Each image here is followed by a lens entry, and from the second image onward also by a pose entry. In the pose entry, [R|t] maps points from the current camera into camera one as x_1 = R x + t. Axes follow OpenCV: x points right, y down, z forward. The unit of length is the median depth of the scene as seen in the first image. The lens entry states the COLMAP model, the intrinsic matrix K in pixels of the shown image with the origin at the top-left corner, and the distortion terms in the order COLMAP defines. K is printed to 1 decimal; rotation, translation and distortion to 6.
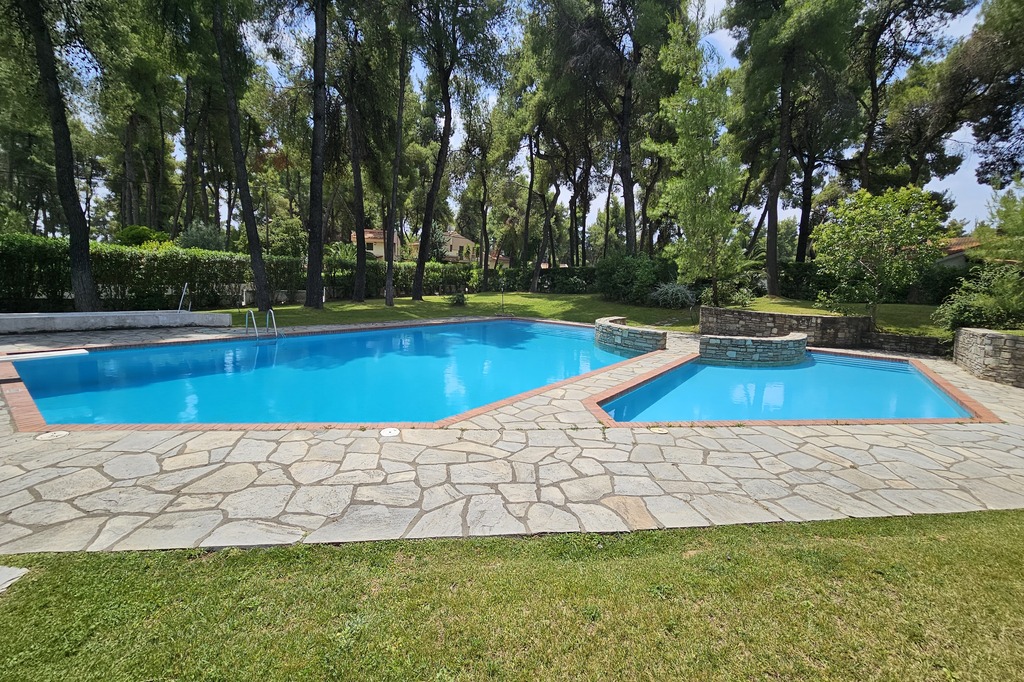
lens RADIAL K [[401.5, 0, 524.7], [0, 401.5, 342.6], [0, 0, 1]] dist [0.000475, 0.000070]
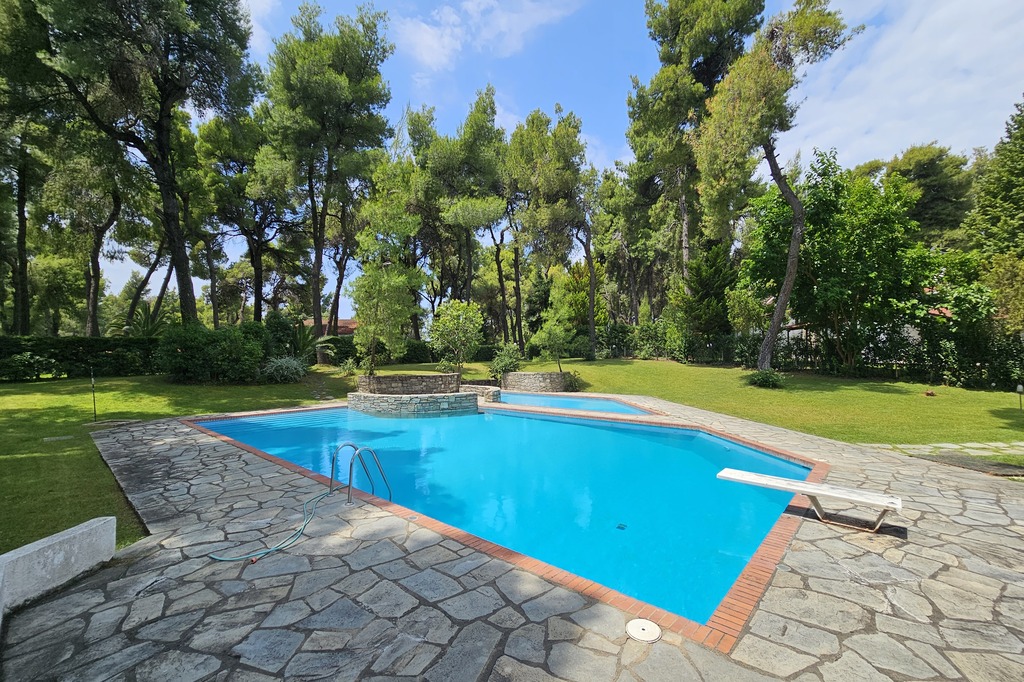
lens RADIAL K [[414.7, 0, 512.0], [0, 414.7, 341.0], [0, 0, 1]] dist [0.000286, 0.000039]
pose [[0.125594, -0.000093, 0.992082, -0.533811], [0.164267, 0.986199, -0.020703, -0.076274], [-0.978388, 0.165566, 0.123876, 0.343767]]
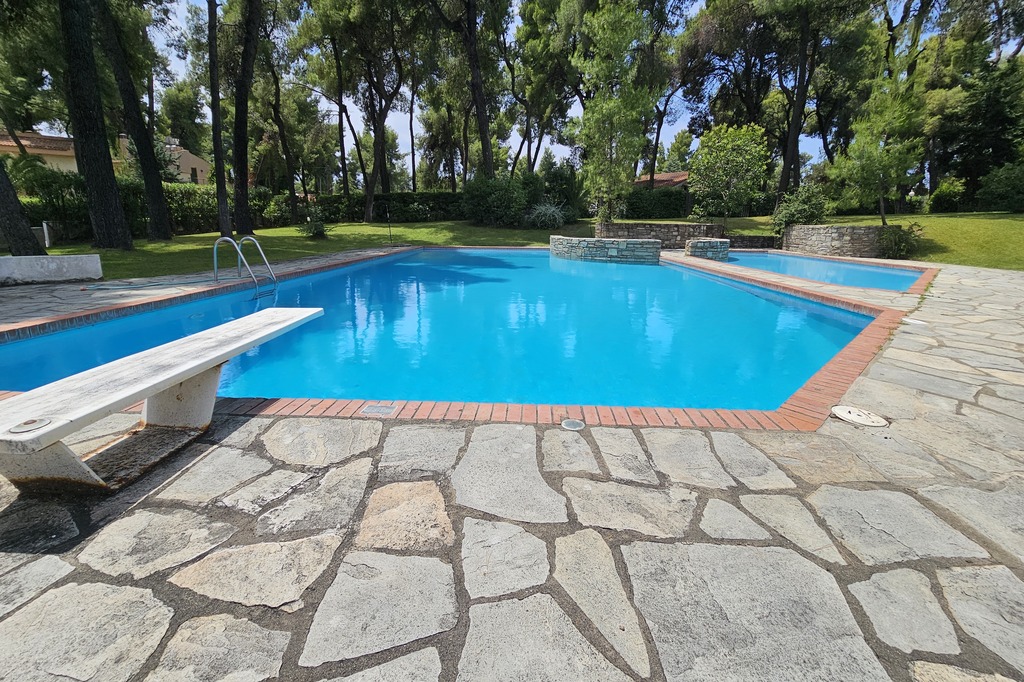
lens RADIAL K [[408.1, 0, 511.9], [0, 408.1, 314.3], [0, 0, 1]] dist [-0.000975, -0.000040]
pose [[0.834944, -0.151869, 0.528965, -0.308997], [0.106763, 0.987608, 0.115028, 0.001025], [-0.539879, -0.039568, 0.840812, 0.142981]]
